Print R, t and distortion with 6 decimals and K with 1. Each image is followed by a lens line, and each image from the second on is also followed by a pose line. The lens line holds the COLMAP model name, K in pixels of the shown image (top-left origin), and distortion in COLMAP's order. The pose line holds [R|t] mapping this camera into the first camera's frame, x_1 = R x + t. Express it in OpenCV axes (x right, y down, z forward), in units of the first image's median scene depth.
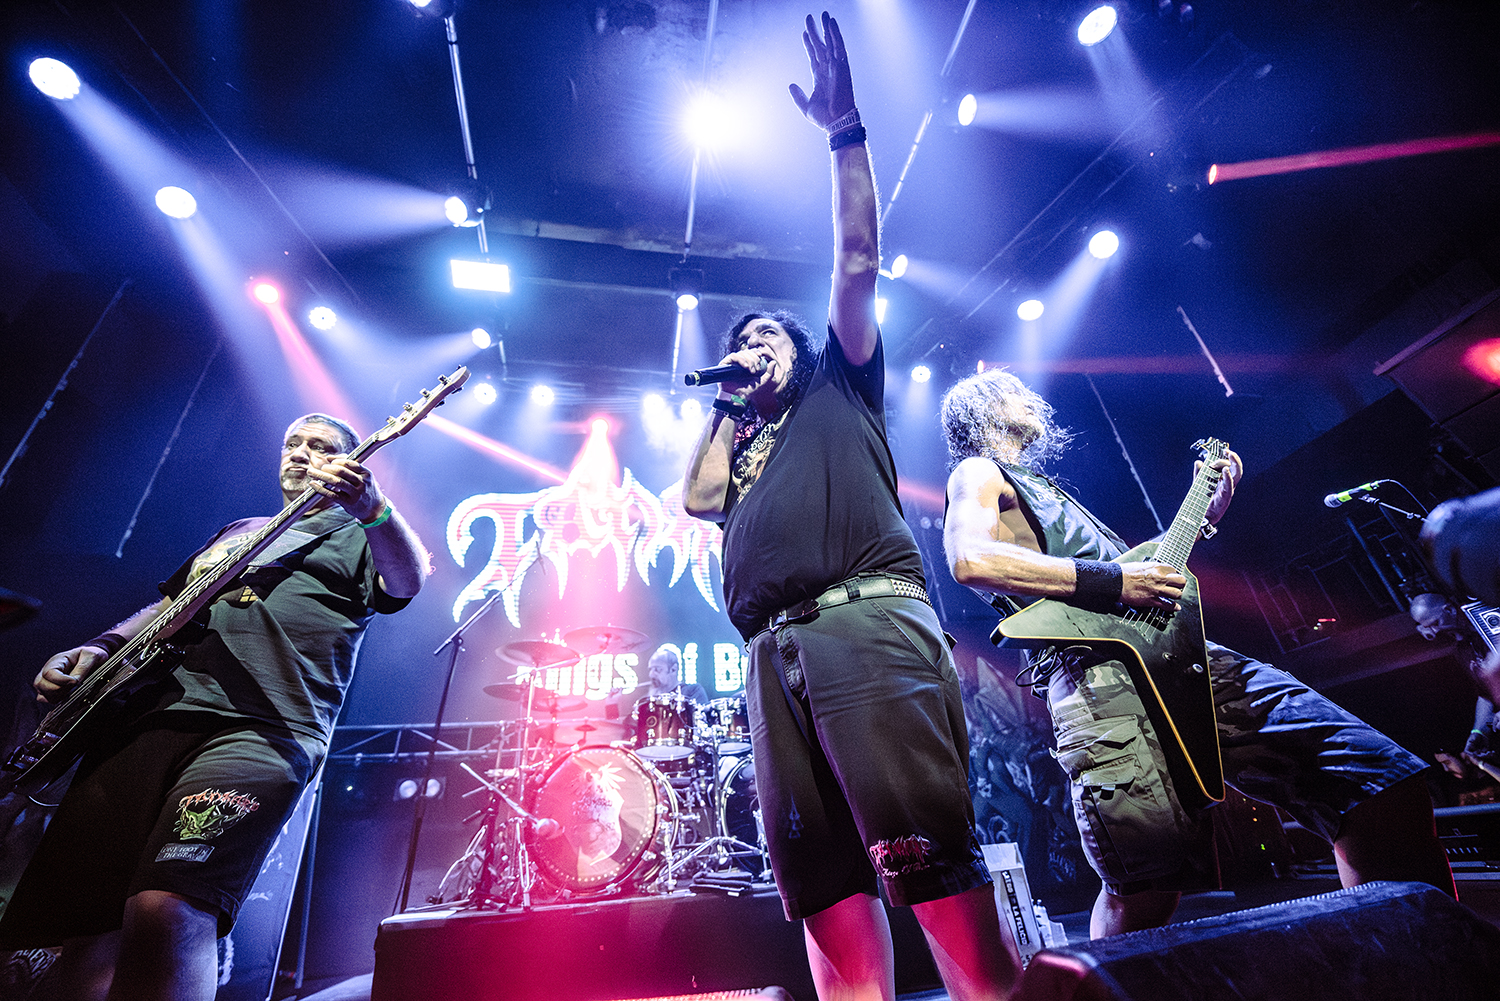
lens RADIAL K [[604.9, 0, 750.0], [0, 604.9, 500.5], [0, 0, 1]] dist [-0.017938, -0.000153]
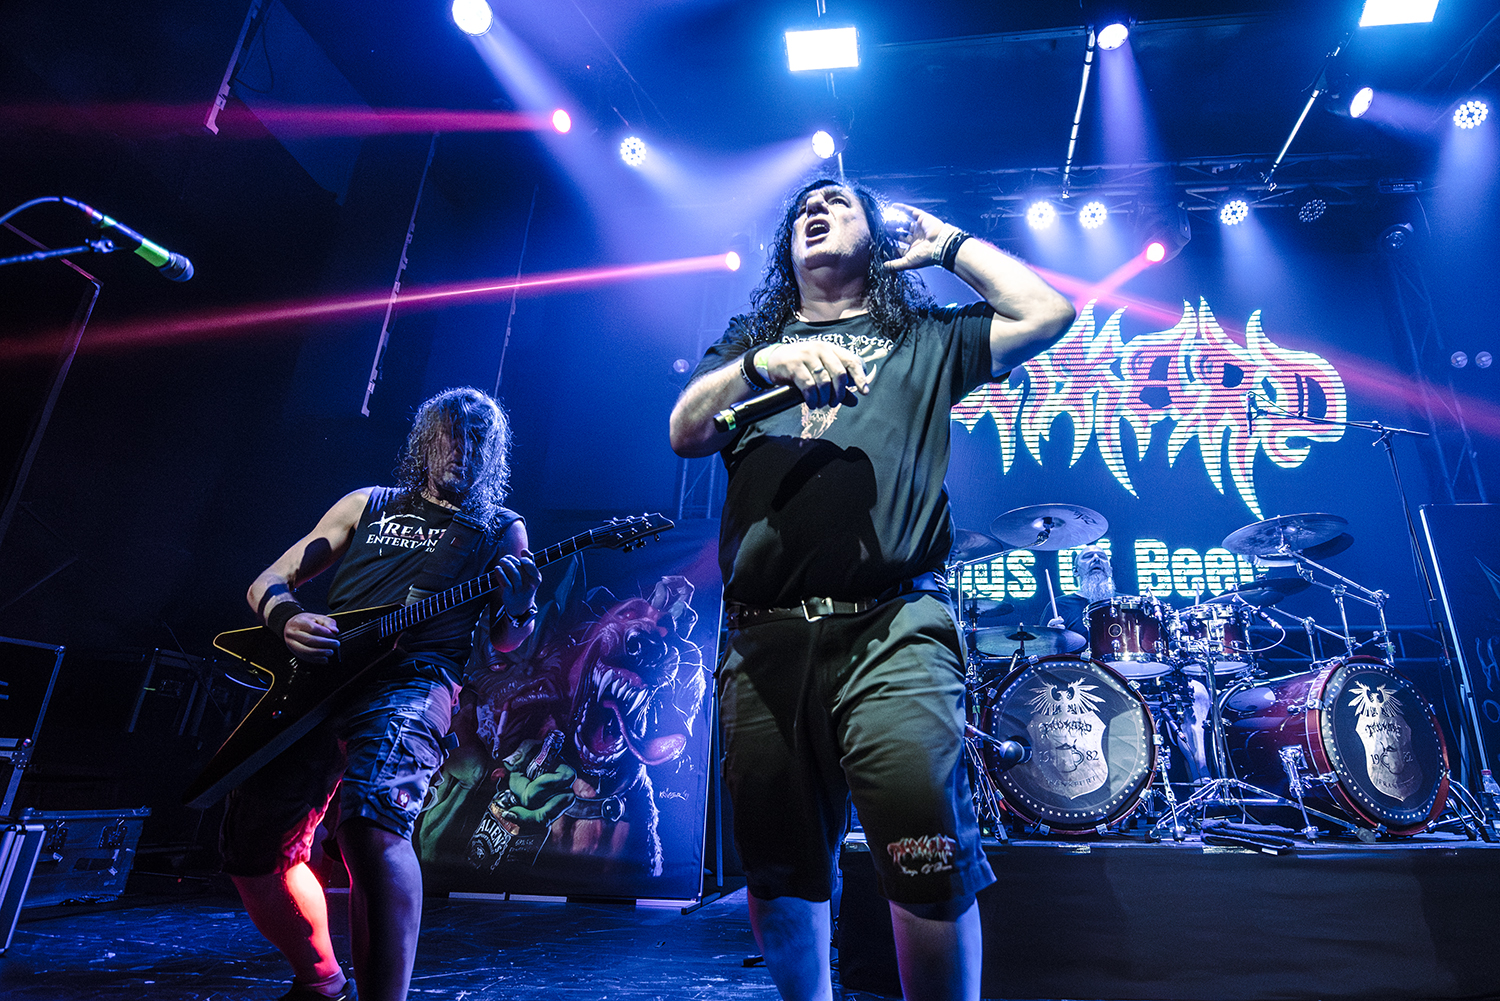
lens RADIAL K [[742.6, 0, 876.9], [0, 742.6, 531.6], [0, 0, 1]] dist [-0.017753, 0.001580]
pose [[0.958590, -0.004118, -0.284760, -0.129660], [0.063354, 0.977923, 0.199129, 0.028321], [0.277653, -0.208924, 0.937689, 0.047543]]
